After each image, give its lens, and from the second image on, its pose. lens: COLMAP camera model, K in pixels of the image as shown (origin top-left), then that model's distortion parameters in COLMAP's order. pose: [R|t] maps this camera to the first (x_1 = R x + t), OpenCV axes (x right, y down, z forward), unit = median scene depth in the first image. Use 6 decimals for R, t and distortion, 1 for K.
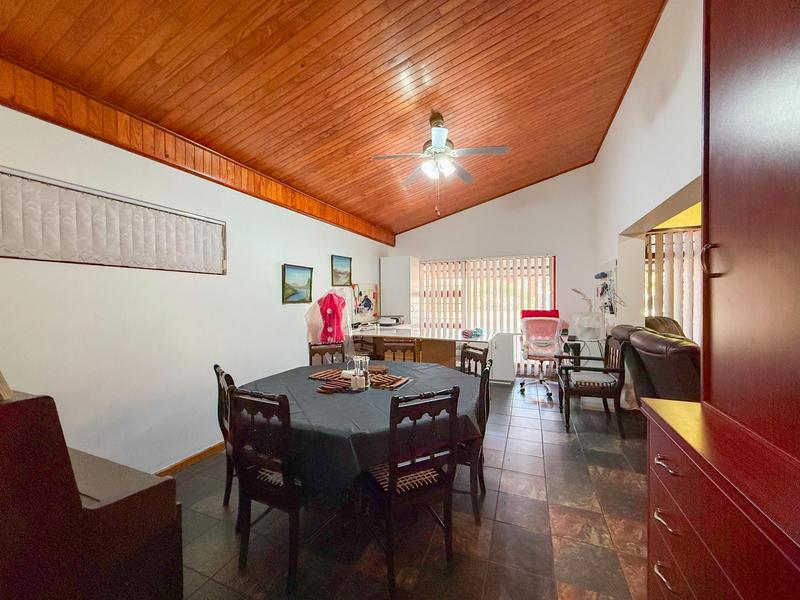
lens RADIAL K [[326.8, 0, 404.1], [0, 326.8, 302.8], [0, 0, 1]] dist [-0.000121, -0.000264]
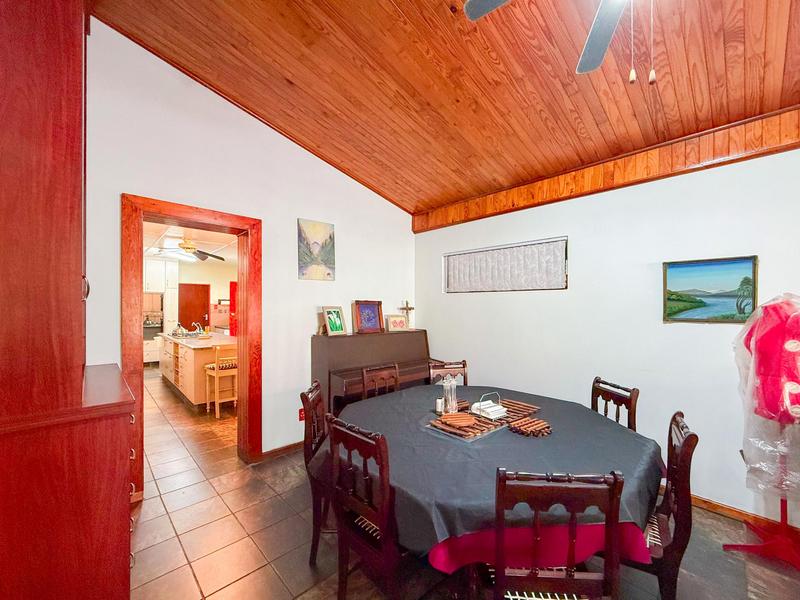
lens RADIAL K [[326.8, 0, 404.1], [0, 326.8, 302.8], [0, 0, 1]] dist [-0.000121, -0.000264]
pose [[-0.399936, -0.004560, -0.916532, 0.482917], [-0.005557, 0.999981, -0.002551, -0.033439], [0.916526, 0.004073, -0.399954, 0.816146]]
